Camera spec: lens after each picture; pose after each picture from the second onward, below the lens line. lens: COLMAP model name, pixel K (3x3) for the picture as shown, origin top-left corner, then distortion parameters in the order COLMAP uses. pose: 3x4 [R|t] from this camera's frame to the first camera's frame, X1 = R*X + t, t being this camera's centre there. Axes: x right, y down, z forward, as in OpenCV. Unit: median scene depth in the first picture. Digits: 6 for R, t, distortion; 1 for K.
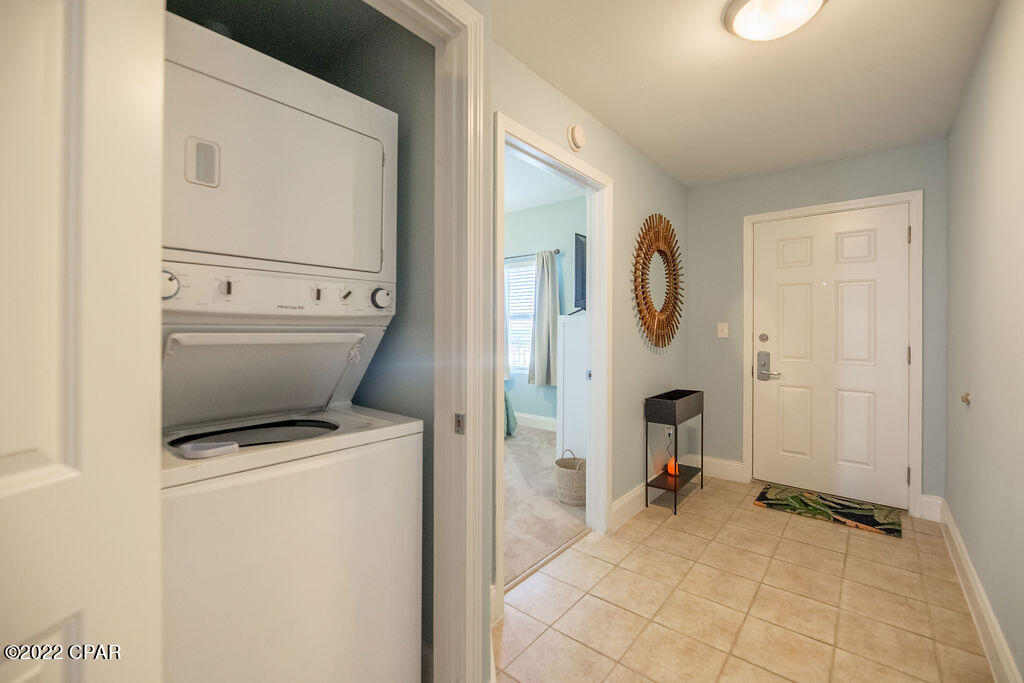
lens RADIAL K [[431.5, 0, 505.1], [0, 431.5, 327.5], [0, 0, 1]] dist [-0.001511, -0.000445]
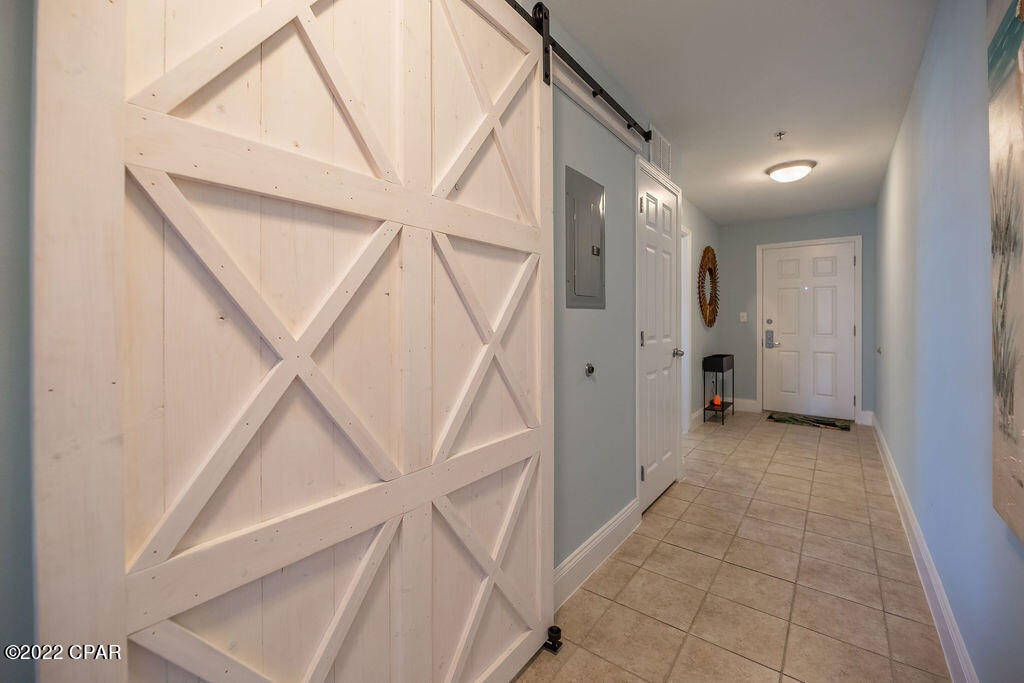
lens RADIAL K [[421.0, 0, 507.3], [0, 421.0, 320.0], [0, 0, 1]] dist [-0.011024, -0.000182]
pose [[0.999199, -0.000589, 0.040023, -0.483156], [0.000698, 0.999996, -0.002709, 0.024059], [-0.040021, 0.002735, 0.999195, -0.573529]]
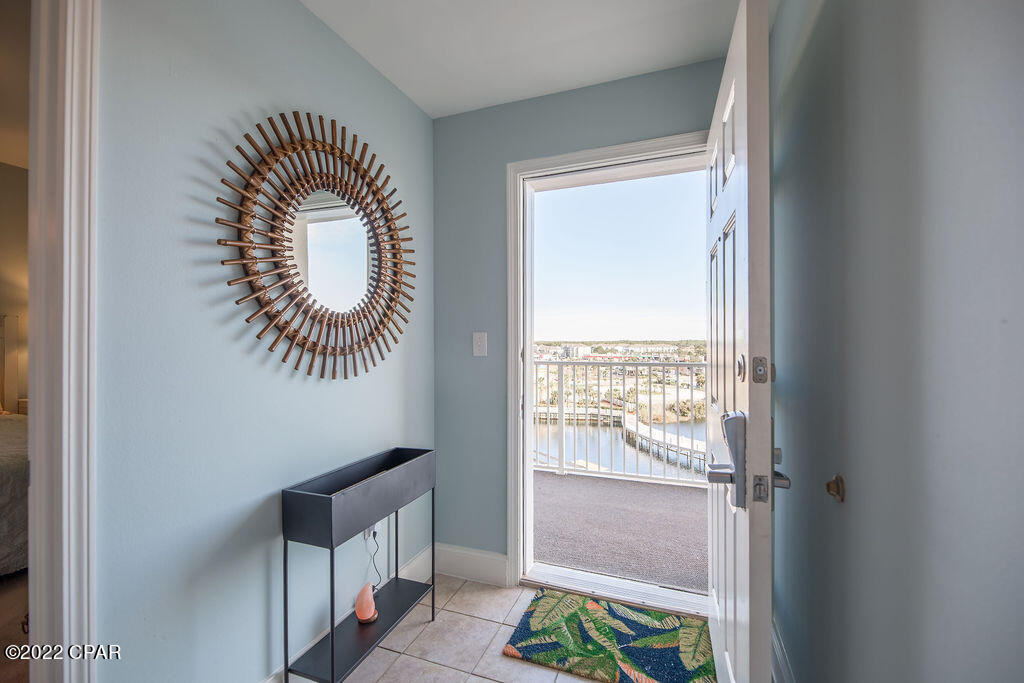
lens RADIAL K [[419.9, 0, 510.1], [0, 419.9, 342.7], [0, 0, 1]] dist [0.000512, 0.000040]
pose [[0.947493, -0.001883, 0.319772, 0.404423], [0.003180, 0.999989, -0.003535, 0.006582], [-0.319761, 0.004366, 0.947488, 0.469572]]
